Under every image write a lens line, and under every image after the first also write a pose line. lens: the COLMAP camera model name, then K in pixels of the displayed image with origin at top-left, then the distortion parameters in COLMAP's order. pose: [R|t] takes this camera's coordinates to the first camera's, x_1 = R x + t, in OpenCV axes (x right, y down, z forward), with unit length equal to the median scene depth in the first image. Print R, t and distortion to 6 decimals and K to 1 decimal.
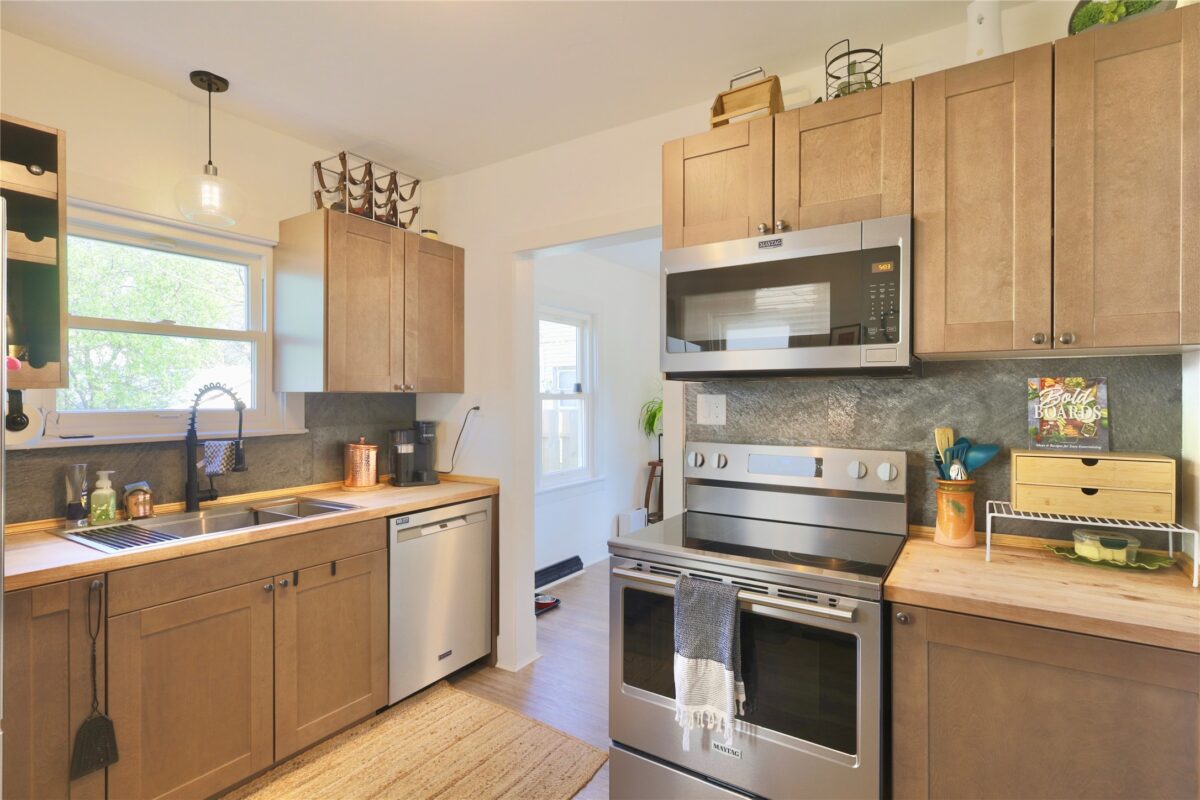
lens RADIAL K [[591.4, 0, 598.4], [0, 591.4, 399.7], [0, 0, 1]] dist [0.001058, 0.001423]
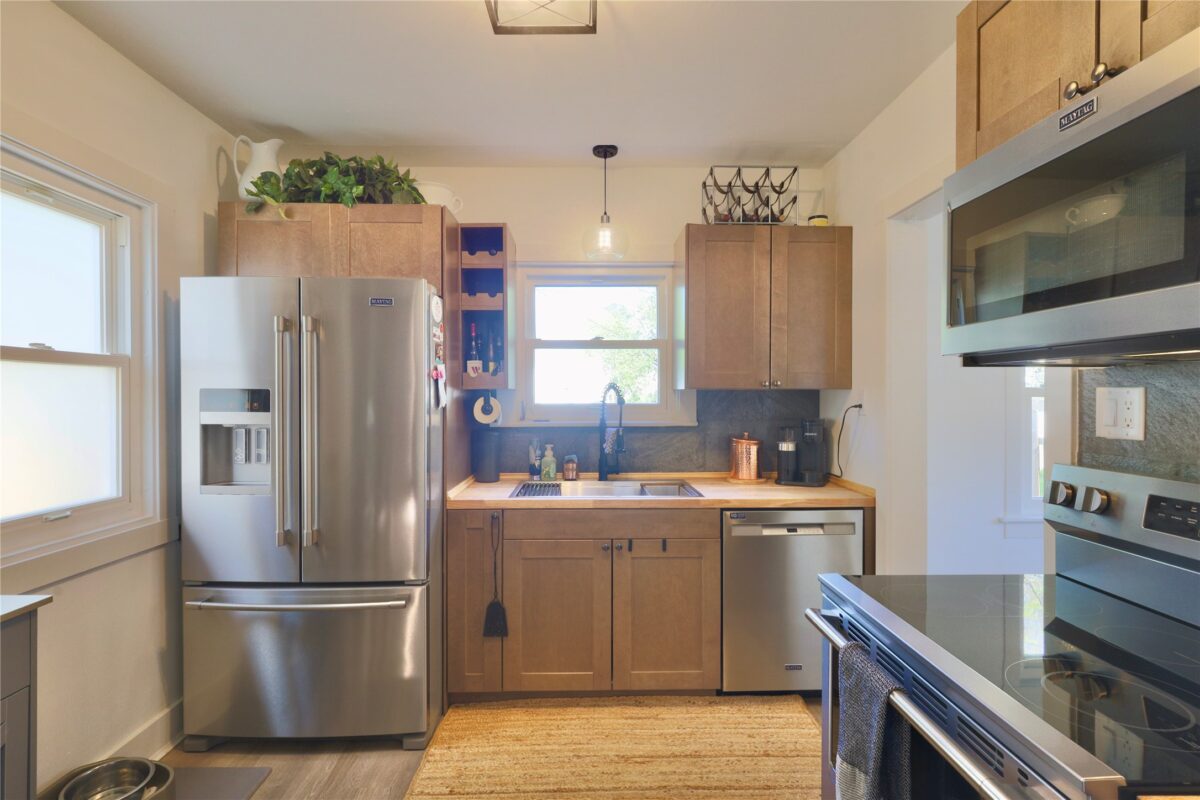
lens RADIAL K [[591.4, 0, 598.4], [0, 591.4, 399.7], [0, 0, 1]] dist [0.001058, 0.001423]
pose [[0.561609, 0.005021, -0.827388, 0.425071], [-0.001753, 0.999987, 0.004878, 0.001945], [0.827401, -0.001289, 0.561610, 0.267018]]
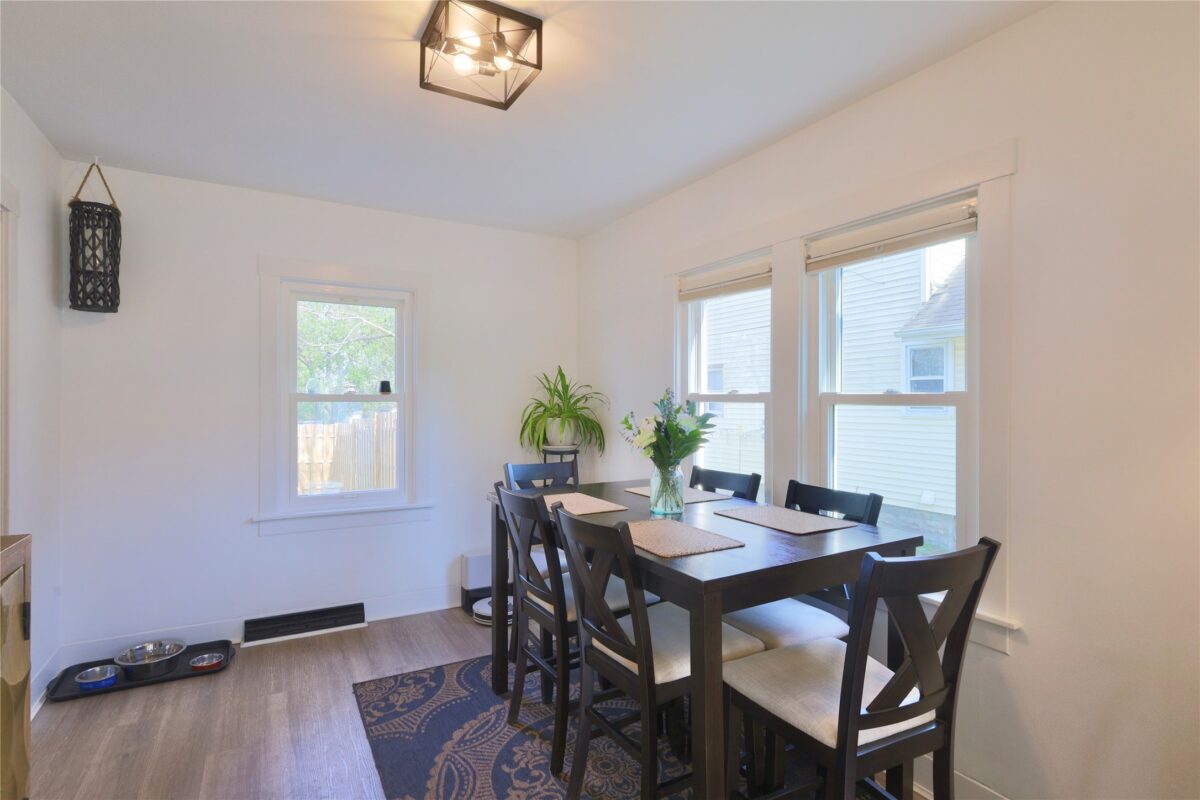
lens RADIAL K [[591.4, 0, 598.4], [0, 591.4, 399.7], [0, 0, 1]] dist [0.001058, 0.001423]
pose [[0.886115, 0.003492, -0.463451, 1.263032], [-0.001701, 0.999989, 0.004282, -0.015244], [0.463462, -0.003006, 0.886112, 0.964416]]
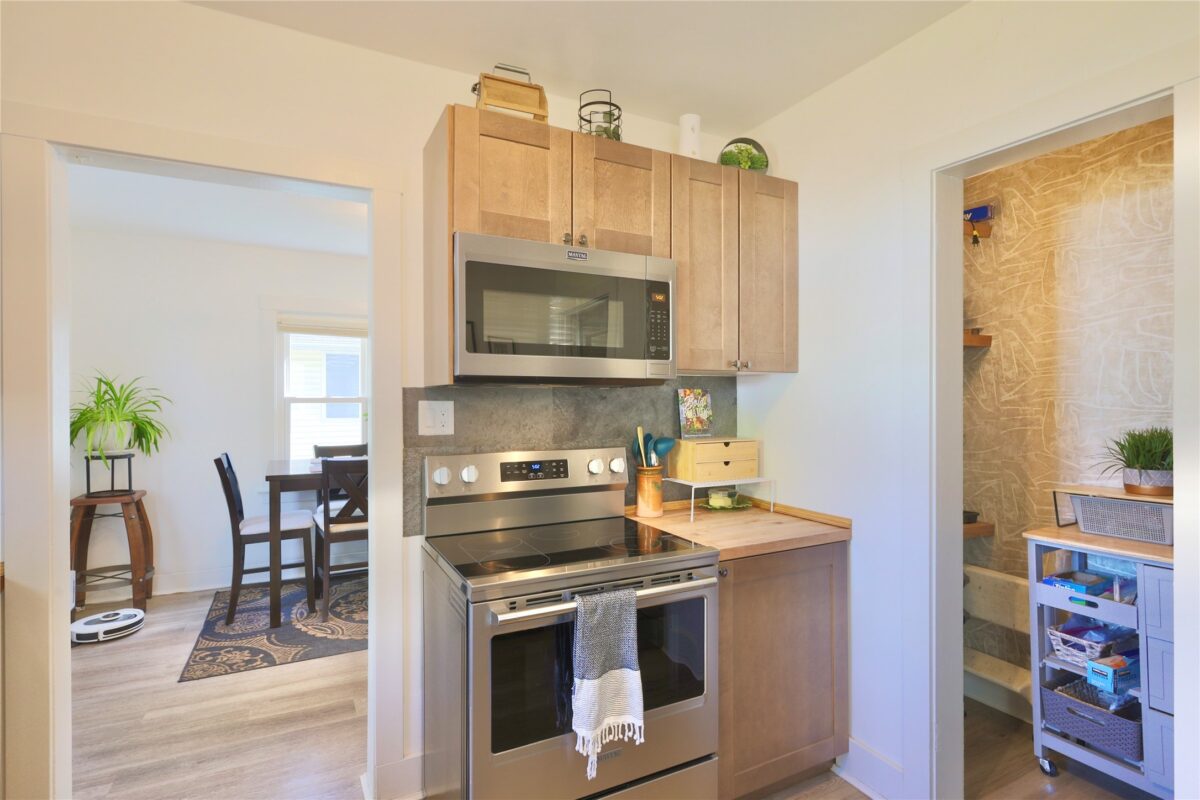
lens RADIAL K [[591.4, 0, 598.4], [0, 591.4, 399.7], [0, 0, 1]] dist [0.001058, 0.001423]
pose [[0.491901, -0.002123, 0.870649, -0.502706], [0.005270, 0.999986, -0.000539, -0.009210], [-0.870635, 0.004853, 0.491905, 0.391763]]
